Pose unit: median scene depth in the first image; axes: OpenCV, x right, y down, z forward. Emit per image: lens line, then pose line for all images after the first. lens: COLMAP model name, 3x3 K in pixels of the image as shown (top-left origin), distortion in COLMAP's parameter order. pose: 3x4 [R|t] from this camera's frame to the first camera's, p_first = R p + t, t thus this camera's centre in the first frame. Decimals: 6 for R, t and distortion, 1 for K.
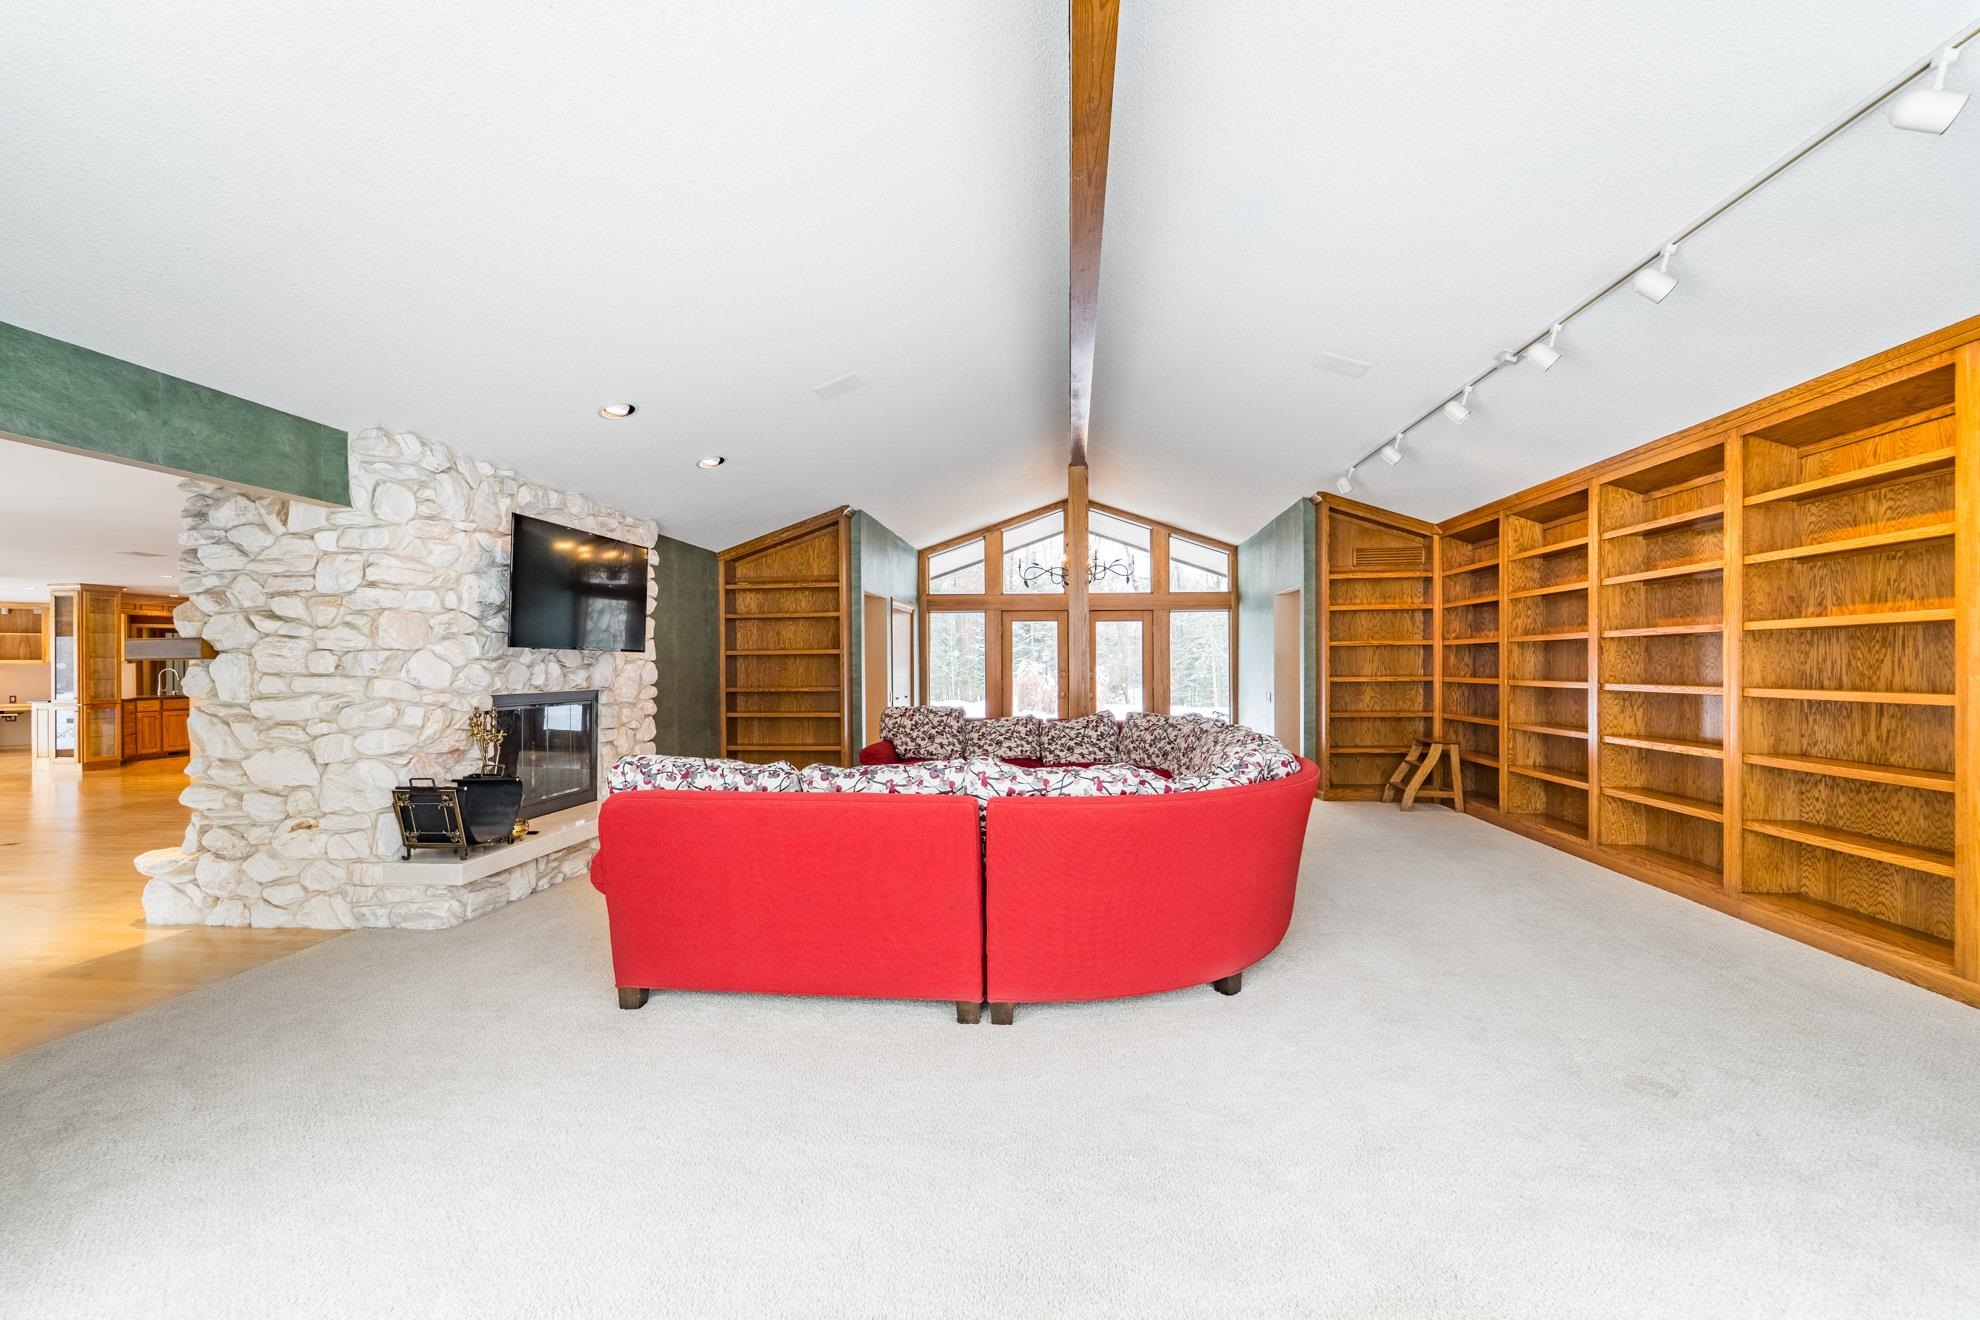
lens RADIAL K [[815.6, 0, 990.0], [0, 815.6, 668.0], [0, 0, 1]] dist [0.006644, -0.000123]
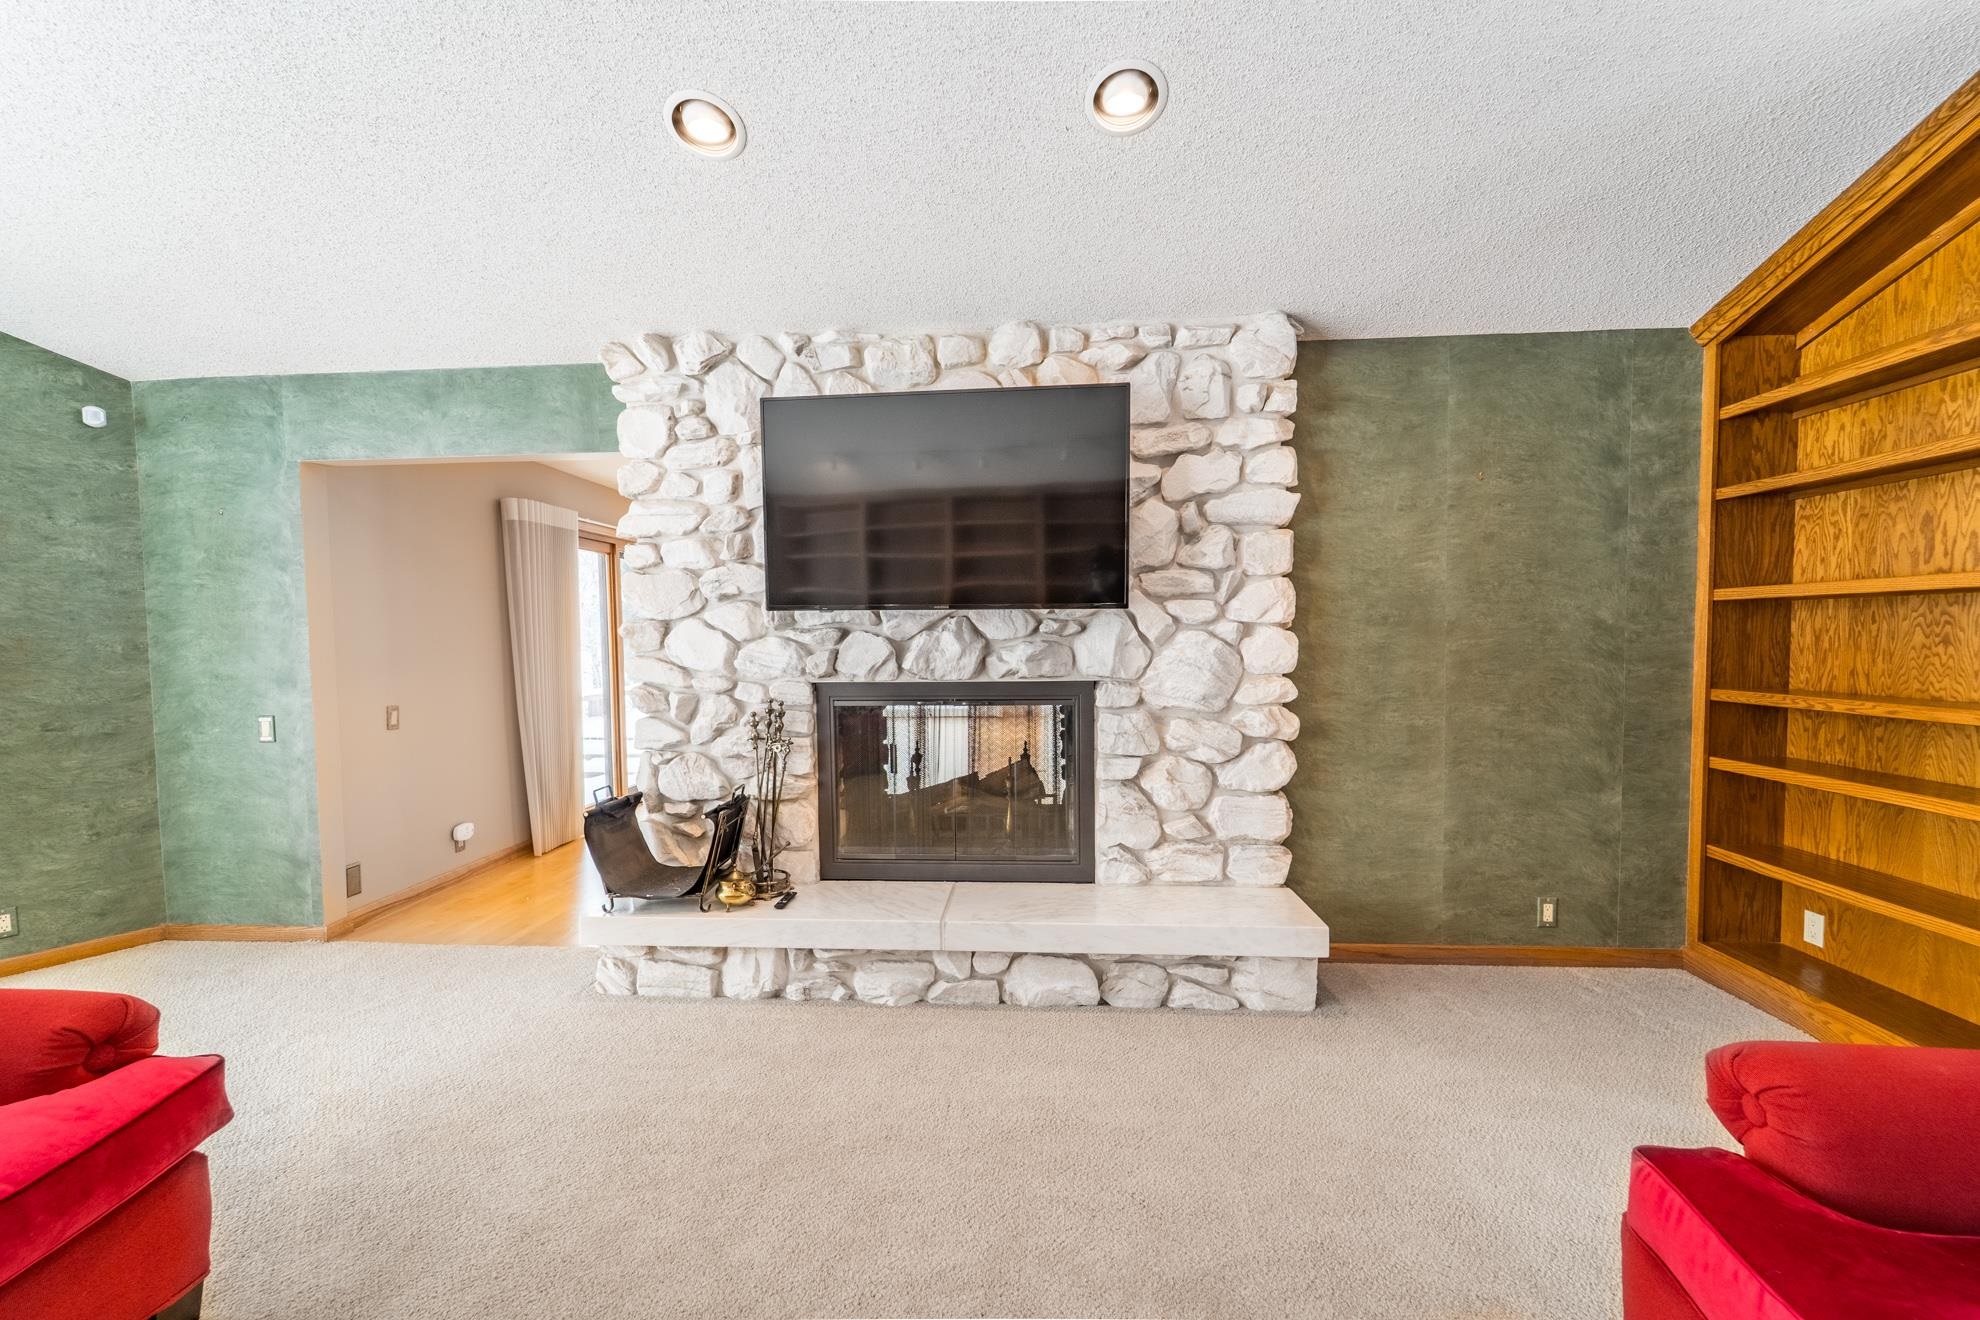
lens RADIAL K [[815.6, 0, 990.0], [0, 815.6, 668.0], [0, 0, 1]] dist [0.006644, -0.000123]
pose [[0.024129, 0.043145, -0.998777, 0.056748], [0.005970, 0.999044, 0.043300, -0.005611], [0.999691, -0.007007, 0.023848, 0.980368]]
